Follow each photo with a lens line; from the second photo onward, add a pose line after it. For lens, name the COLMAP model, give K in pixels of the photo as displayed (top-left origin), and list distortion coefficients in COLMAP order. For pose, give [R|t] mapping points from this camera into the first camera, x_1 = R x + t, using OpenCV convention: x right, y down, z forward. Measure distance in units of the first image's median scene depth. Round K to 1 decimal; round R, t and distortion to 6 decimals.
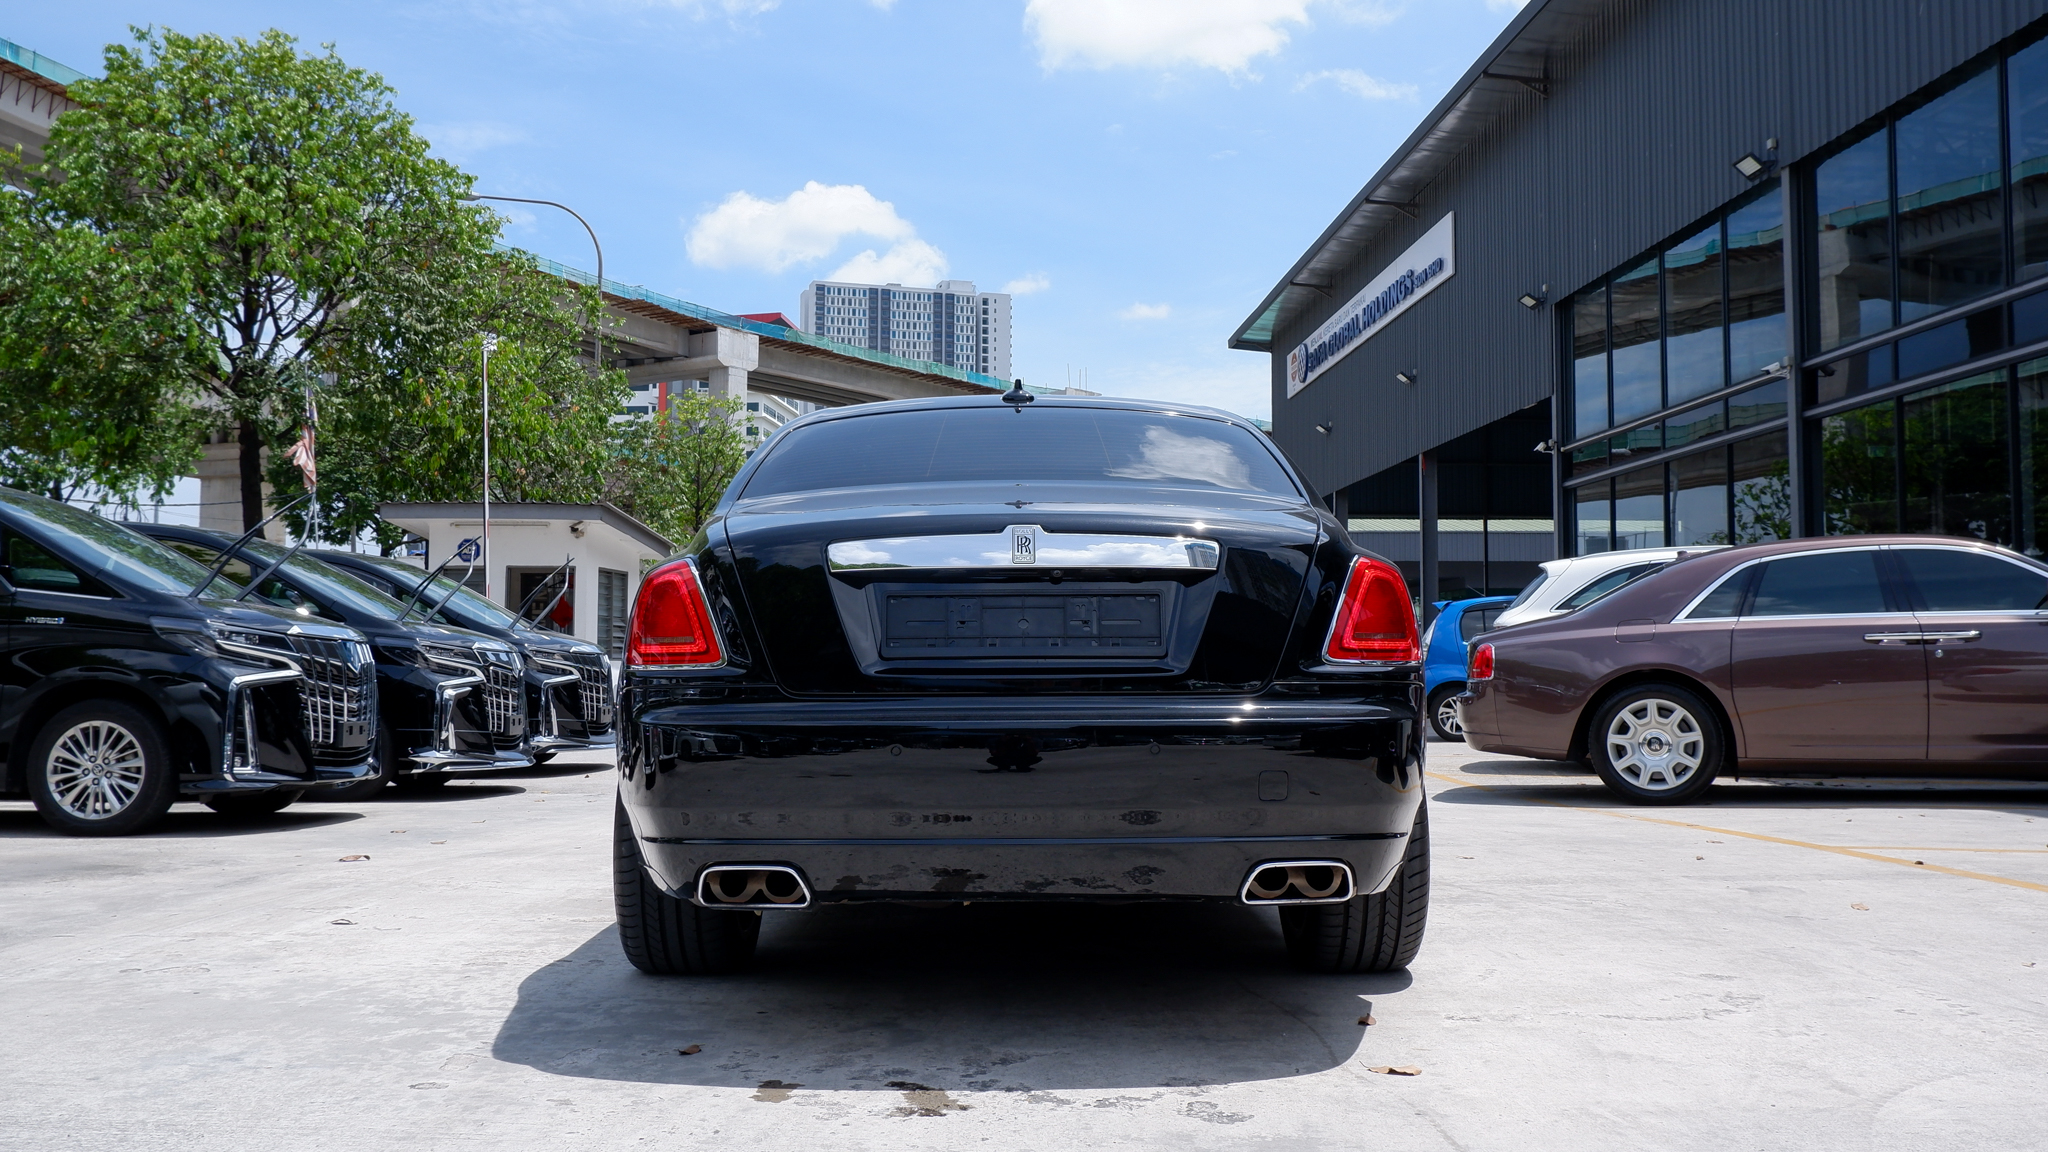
lens RADIAL K [[1317.6, 0, 1024.0], [0, 1317.6, 576.0], [0, 0, 1]] dist [-0.004065, 0.000697]
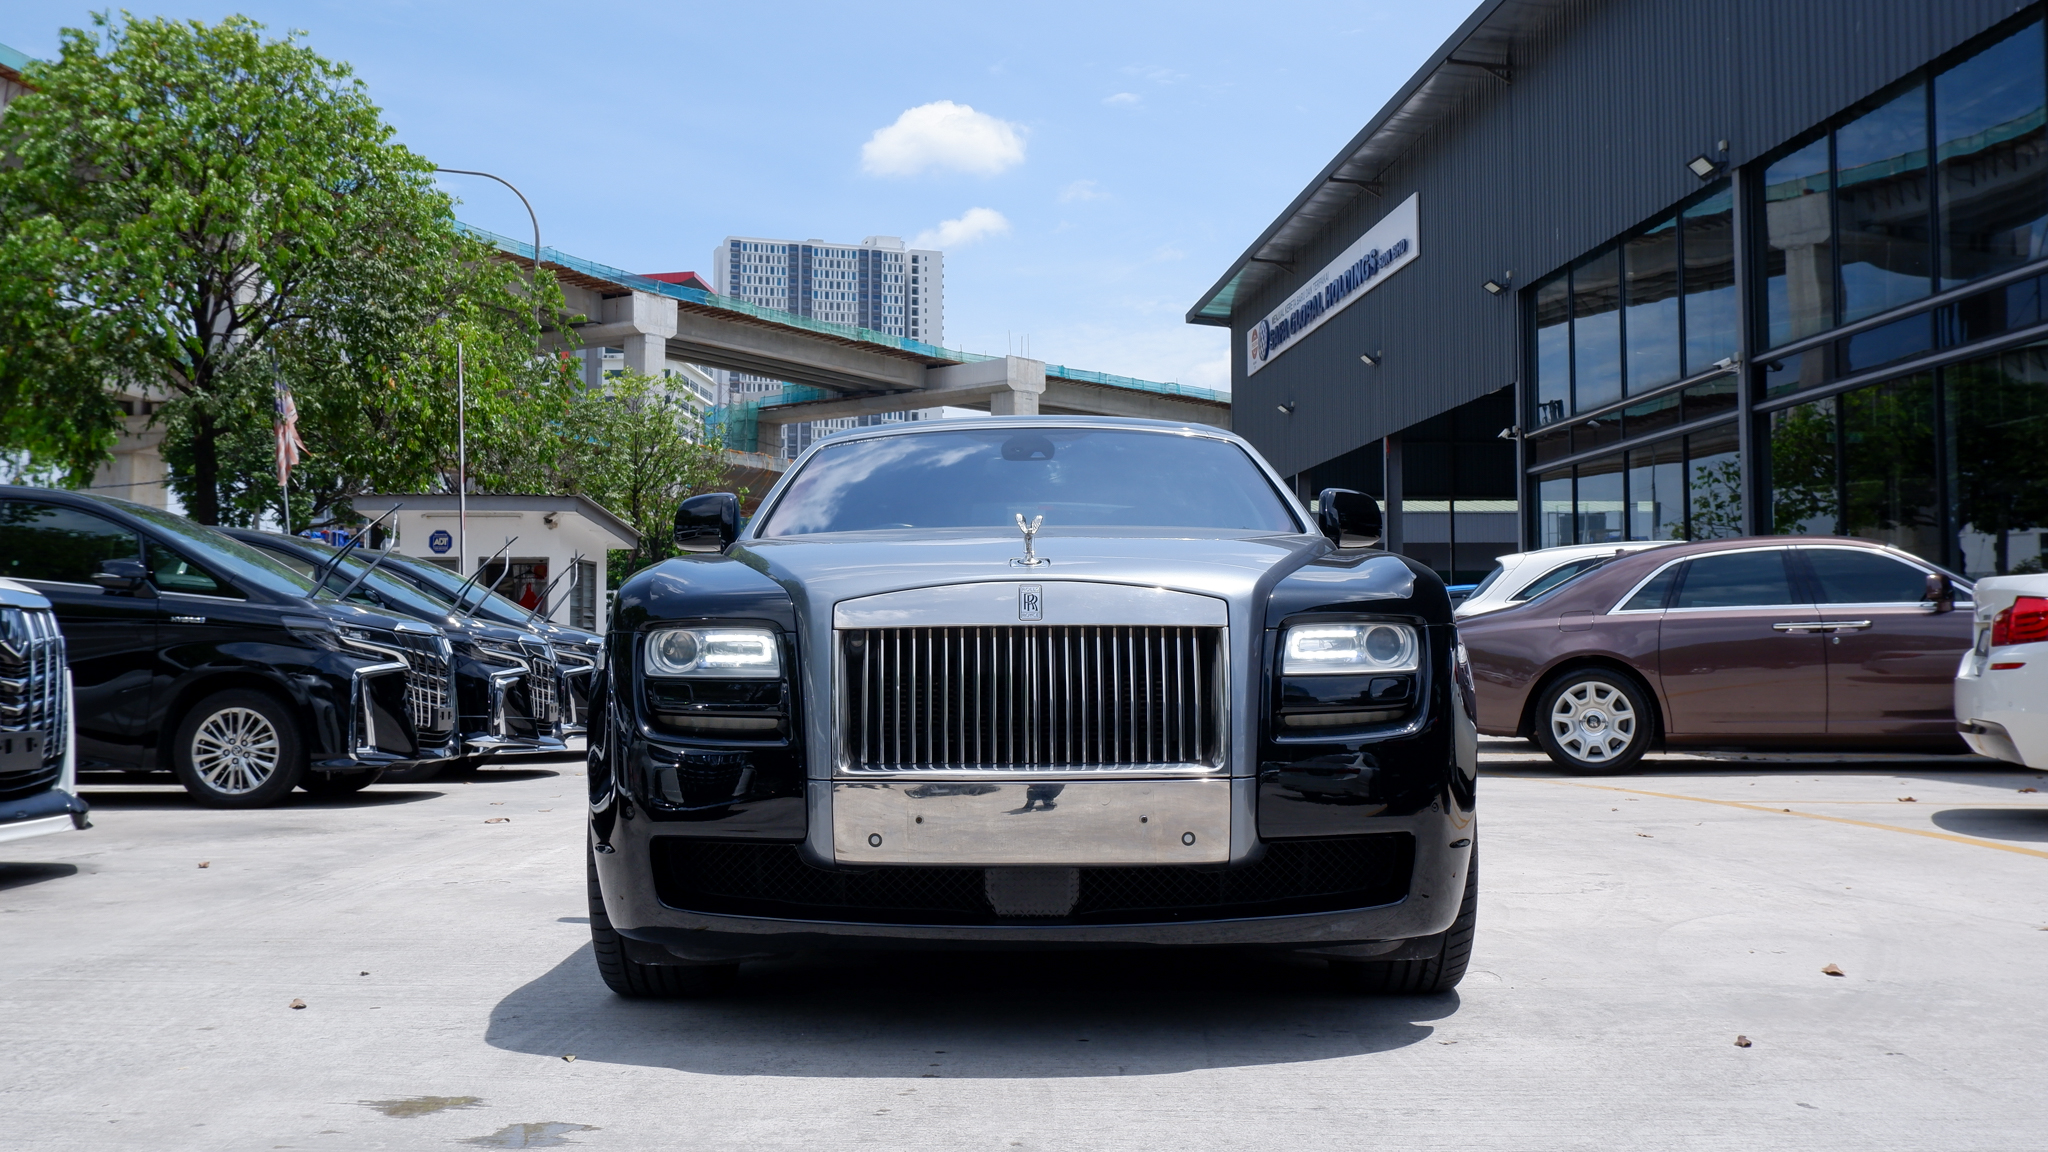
lens RADIAL K [[1450.6, 0, 991.3], [0, 1450.6, 559.3], [0, 0, 1]] dist [0.005169, -0.002841]
pose [[0.999608, -0.003179, 0.027815, -0.033797], [0.003099, 0.999991, 0.002922, -0.007972], [-0.027824, -0.002835, 0.999609, -0.109496]]
